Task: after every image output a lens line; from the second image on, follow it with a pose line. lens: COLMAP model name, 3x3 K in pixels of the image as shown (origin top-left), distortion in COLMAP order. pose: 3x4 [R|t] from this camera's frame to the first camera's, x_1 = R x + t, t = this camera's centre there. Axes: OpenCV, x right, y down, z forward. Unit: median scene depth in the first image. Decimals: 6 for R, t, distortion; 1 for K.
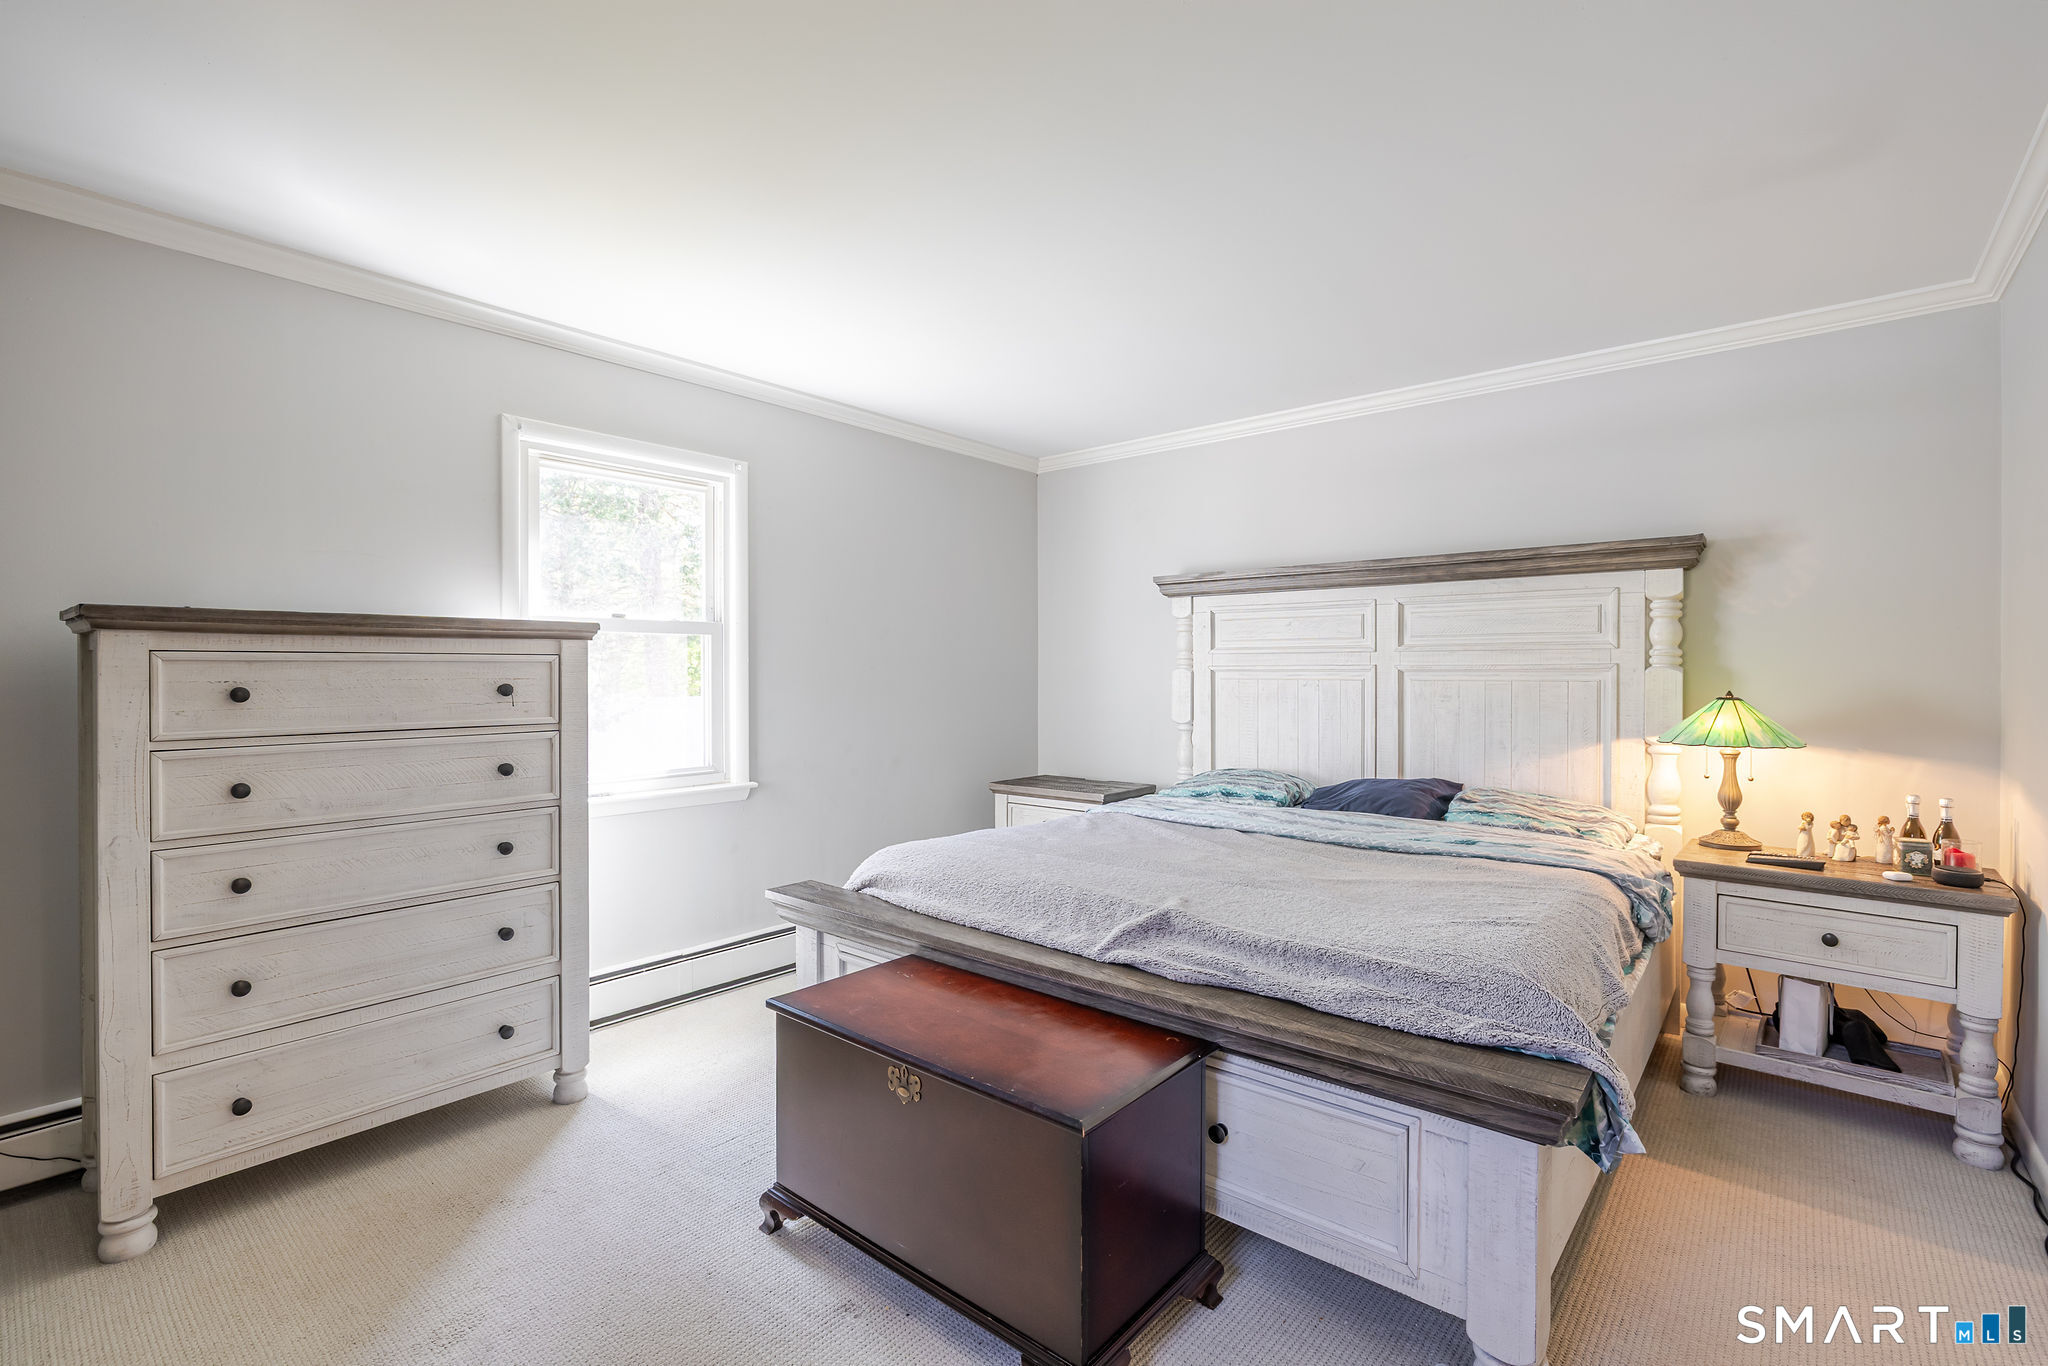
lens RADIAL K [[910.7, 0, 1035.7], [0, 910.7, 676.6], [0, 0, 1]] dist [-0.005159, 0.000350]
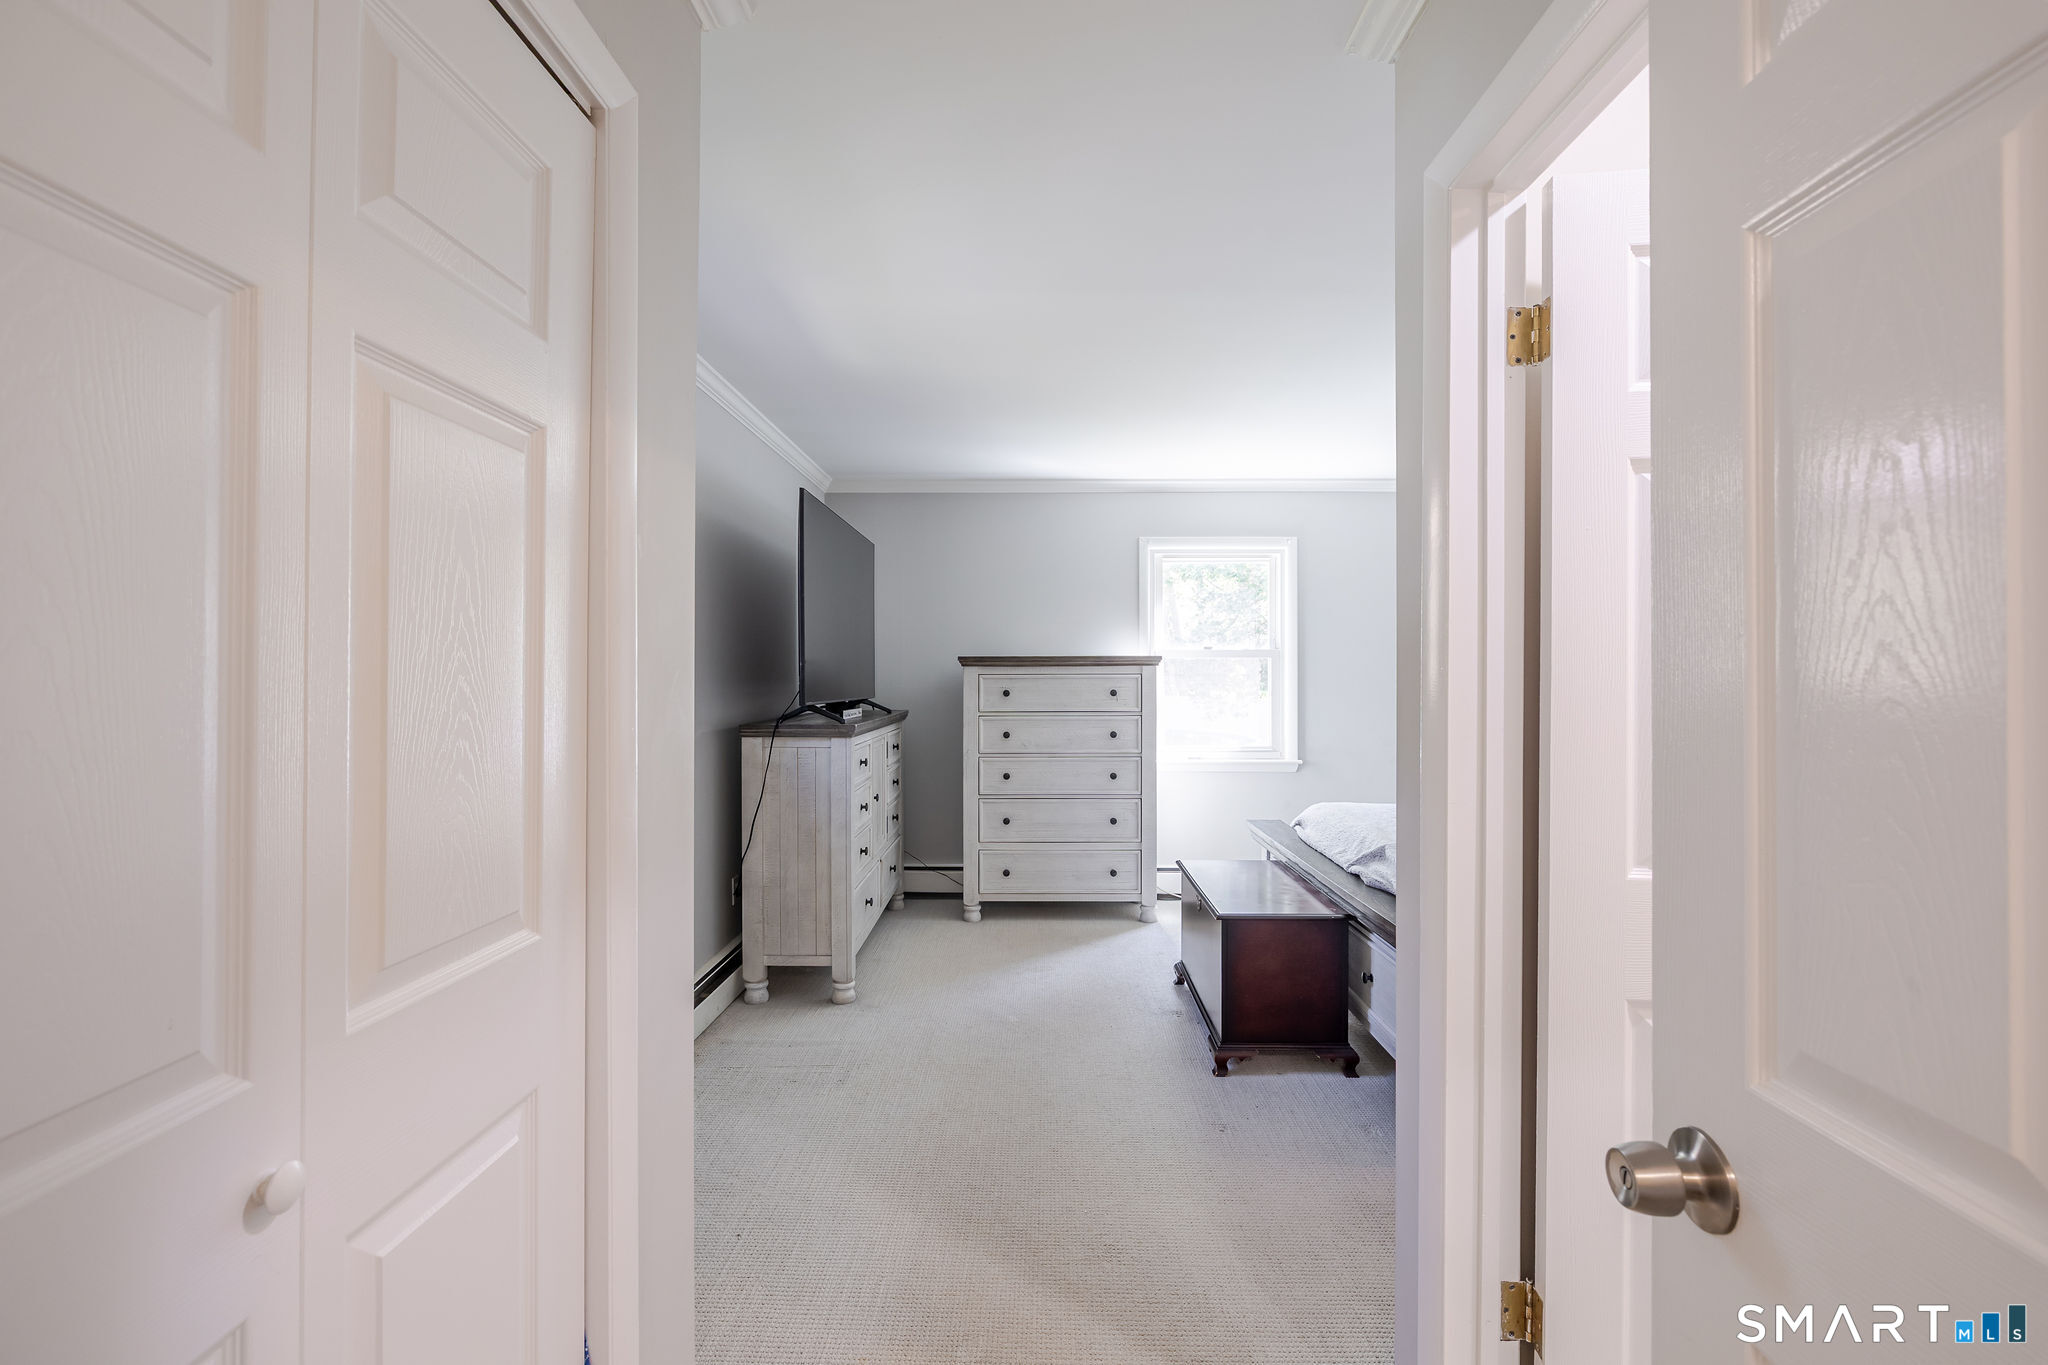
lens RADIAL K [[910.7, 0, 1031.5], [0, 910.7, 680.1], [0, 0, 1]] dist [-0.005159, 0.000350]
pose [[0.628945, 0.000616, -0.777449, 0.758232], [-0.004530, 0.999986, -0.002872, -0.005452], [0.777437, 0.005328, 0.628939, -0.320169]]
